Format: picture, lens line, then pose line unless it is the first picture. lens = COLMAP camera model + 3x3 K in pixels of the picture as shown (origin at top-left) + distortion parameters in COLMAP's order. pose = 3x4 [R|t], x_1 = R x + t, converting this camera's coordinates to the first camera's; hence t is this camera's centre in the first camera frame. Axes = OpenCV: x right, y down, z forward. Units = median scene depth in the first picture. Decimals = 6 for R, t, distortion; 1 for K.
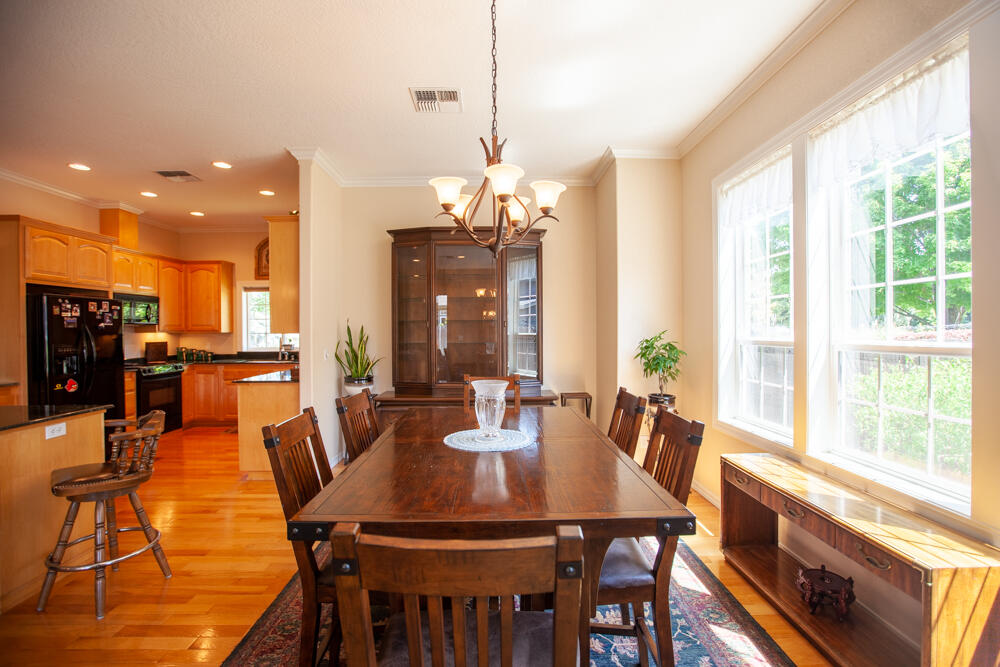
lens RADIAL K [[459.3, 0, 503.4], [0, 459.3, 332.6], [0, 0, 1]] dist [-0.042925, 0.012201]
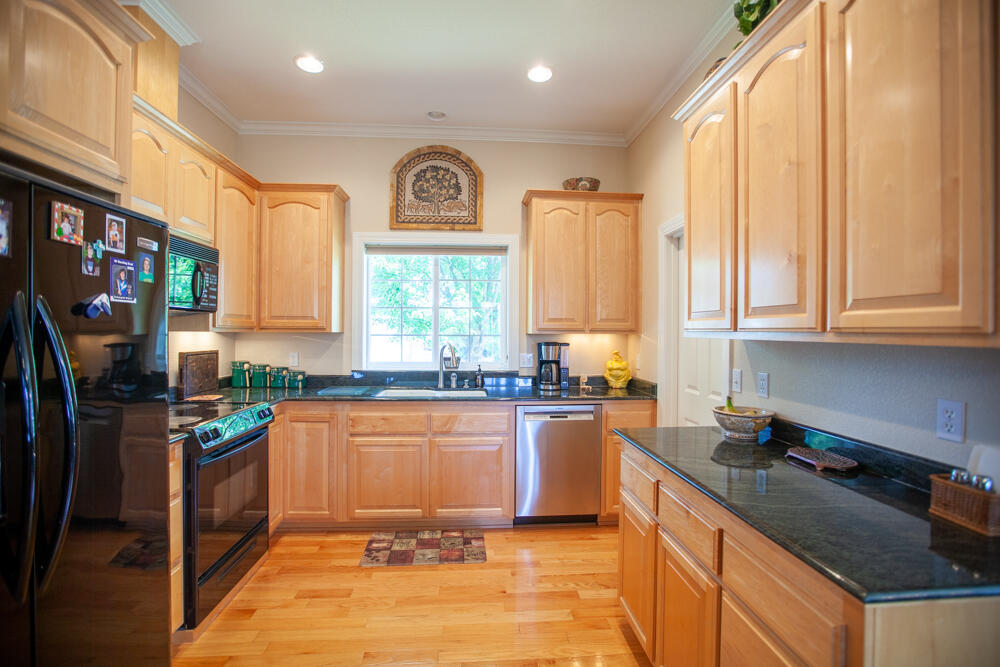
lens RADIAL K [[459.3, 0, 499.3], [0, 459.3, 331.5], [0, 0, 1]] dist [-0.042925, 0.012201]
pose [[0.998618, 0.014805, 0.050423, -0.488903], [-0.014400, 0.999861, -0.008378, 0.000139], [-0.050540, 0.007641, 0.998693, 0.523685]]
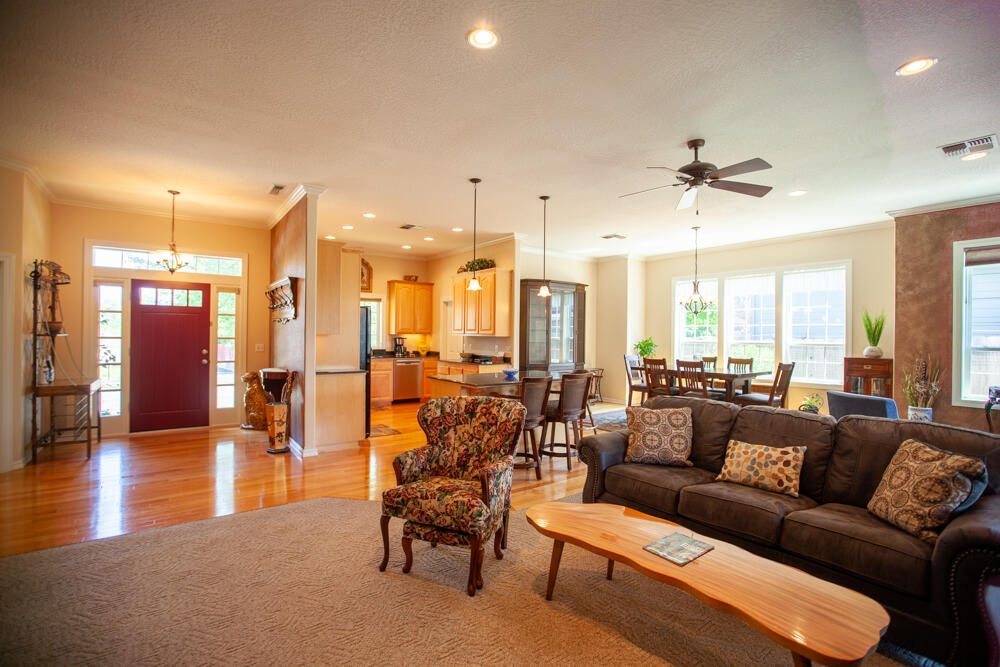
lens RADIAL K [[459.3, 0, 498.6], [0, 459.3, 334.2], [0, 0, 1]] dist [-0.042925, 0.012201]
pose [[0.816884, 0.015105, 0.576604, -0.973173], [-0.012358, 0.999886, -0.008685, 0.005387], [-0.576669, -0.000031, 0.816978, -0.276587]]
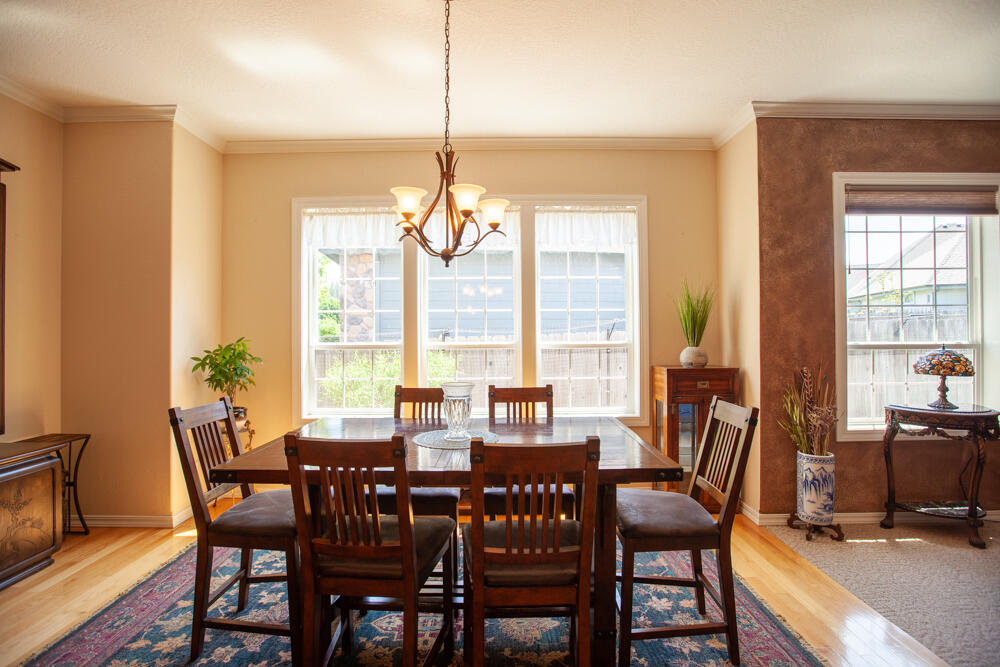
lens RADIAL K [[459.3, 0, 501.0], [0, 459.3, 332.7], [0, 0, 1]] dist [-0.042925, 0.012201]
pose [[0.017604, 0.012210, 0.999770, -0.322143], [0.010603, 0.999867, -0.012398, 0.000329], [-0.999789, 0.010819, 0.017472, 0.280220]]
